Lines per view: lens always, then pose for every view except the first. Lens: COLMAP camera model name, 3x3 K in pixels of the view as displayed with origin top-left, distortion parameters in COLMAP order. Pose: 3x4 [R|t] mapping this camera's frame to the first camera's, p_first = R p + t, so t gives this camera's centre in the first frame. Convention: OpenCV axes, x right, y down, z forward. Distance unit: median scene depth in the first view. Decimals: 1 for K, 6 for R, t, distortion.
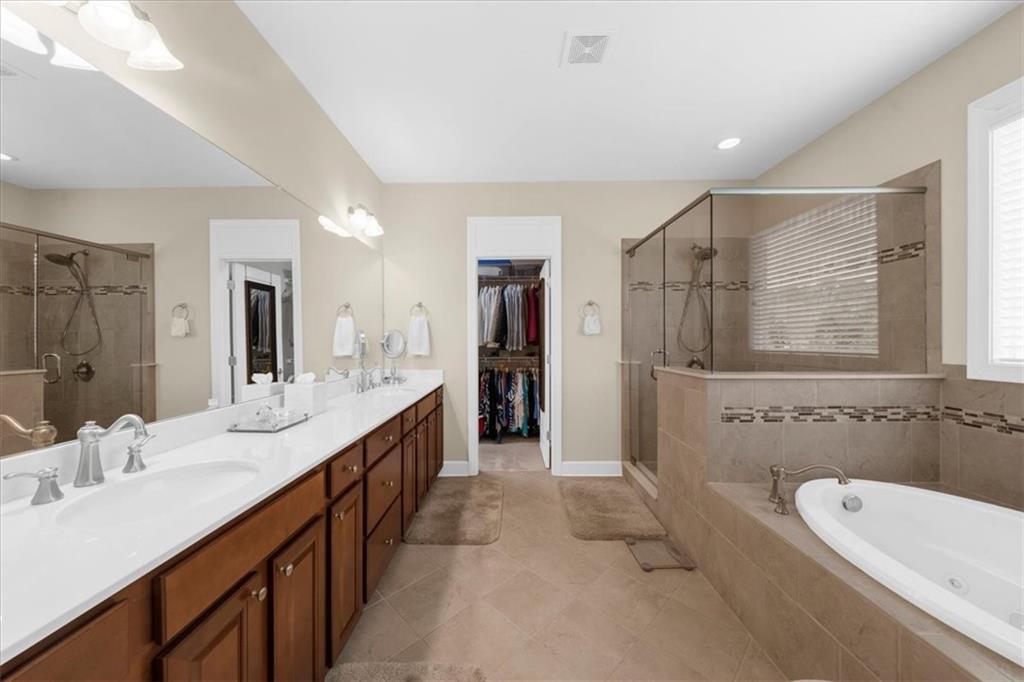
lens RADIAL K [[432.1, 0, 511.7], [0, 432.1, 340.9], [0, 0, 1]] dist [-0.001355, 0.000757]
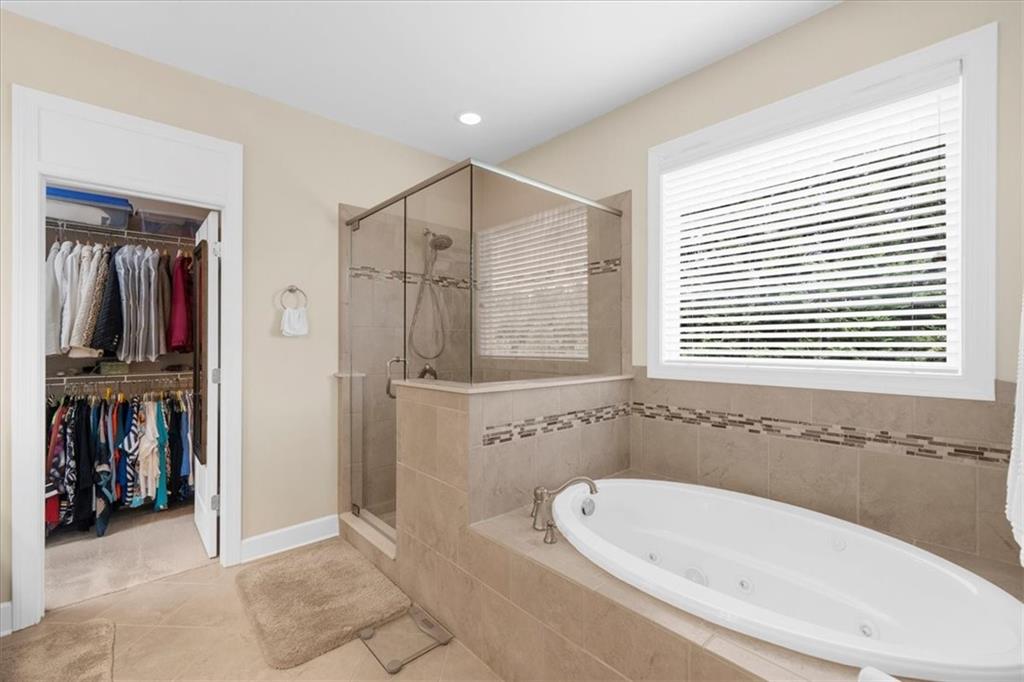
lens RADIAL K [[432.1, 0, 511.9], [0, 432.1, 343.1], [0, 0, 1]] dist [-0.001355, 0.000757]
pose [[0.732806, 0.004658, 0.680422, -0.025153], [-0.001852, 0.999987, -0.004851, -0.001429], [-0.680435, 0.002294, 0.732805, 0.313828]]
